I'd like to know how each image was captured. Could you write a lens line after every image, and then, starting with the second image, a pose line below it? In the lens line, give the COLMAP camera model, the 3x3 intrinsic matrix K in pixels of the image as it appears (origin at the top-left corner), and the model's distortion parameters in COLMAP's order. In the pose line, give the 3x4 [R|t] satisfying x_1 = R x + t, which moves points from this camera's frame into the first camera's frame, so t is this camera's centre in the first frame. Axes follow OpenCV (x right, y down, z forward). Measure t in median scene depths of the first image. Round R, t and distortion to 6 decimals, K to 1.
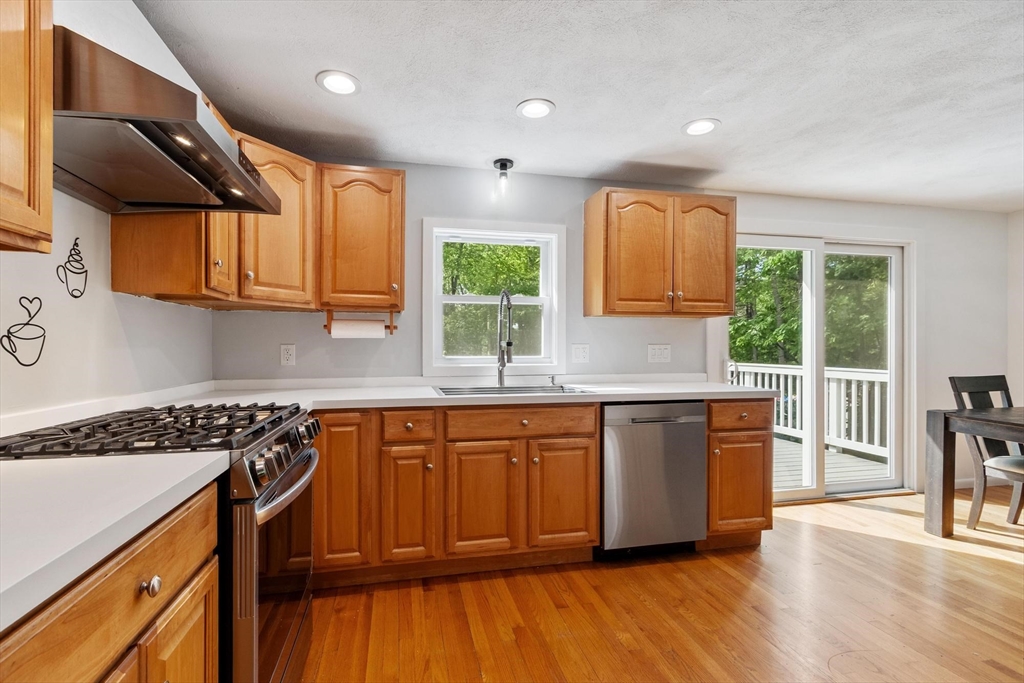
lens RADIAL K [[470.5, 0, 508.7], [0, 470.5, 346.1], [0, 0, 1]] dist [0.001709, 0.000241]
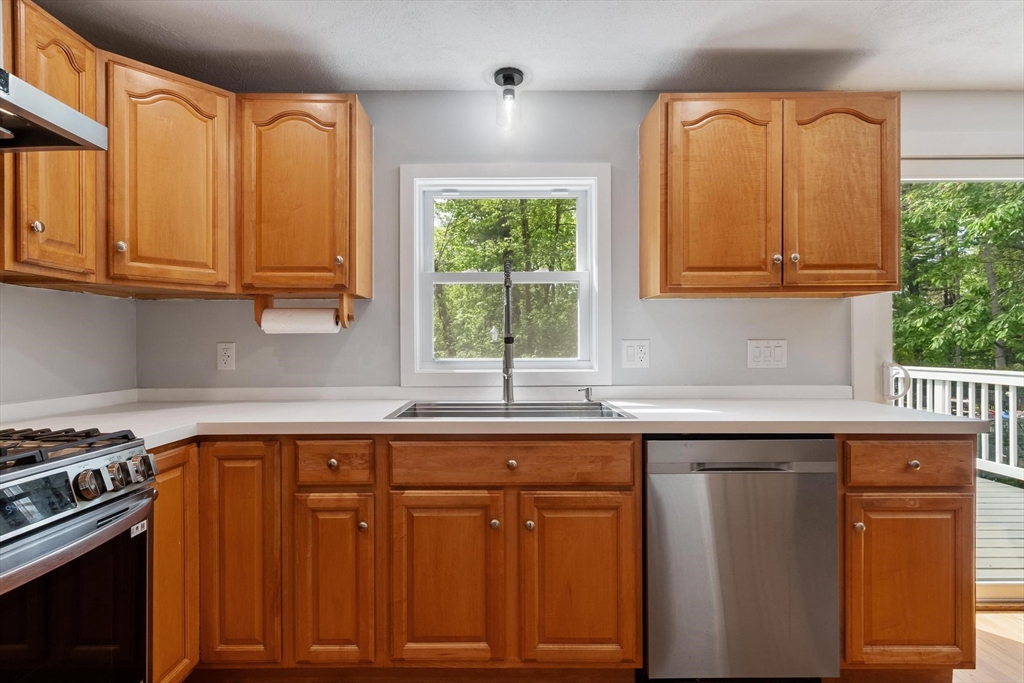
lens RADIAL K [[521.8, 0, 511.2], [0, 521.8, 342.2], [0, 0, 1]] dist [0.000545, -0.001248]
pose [[0.974339, -0.005795, -0.225012, 0.171705], [0.004371, 0.999967, -0.006824, 0.003235], [0.225044, 0.005666, 0.974332, 0.282187]]
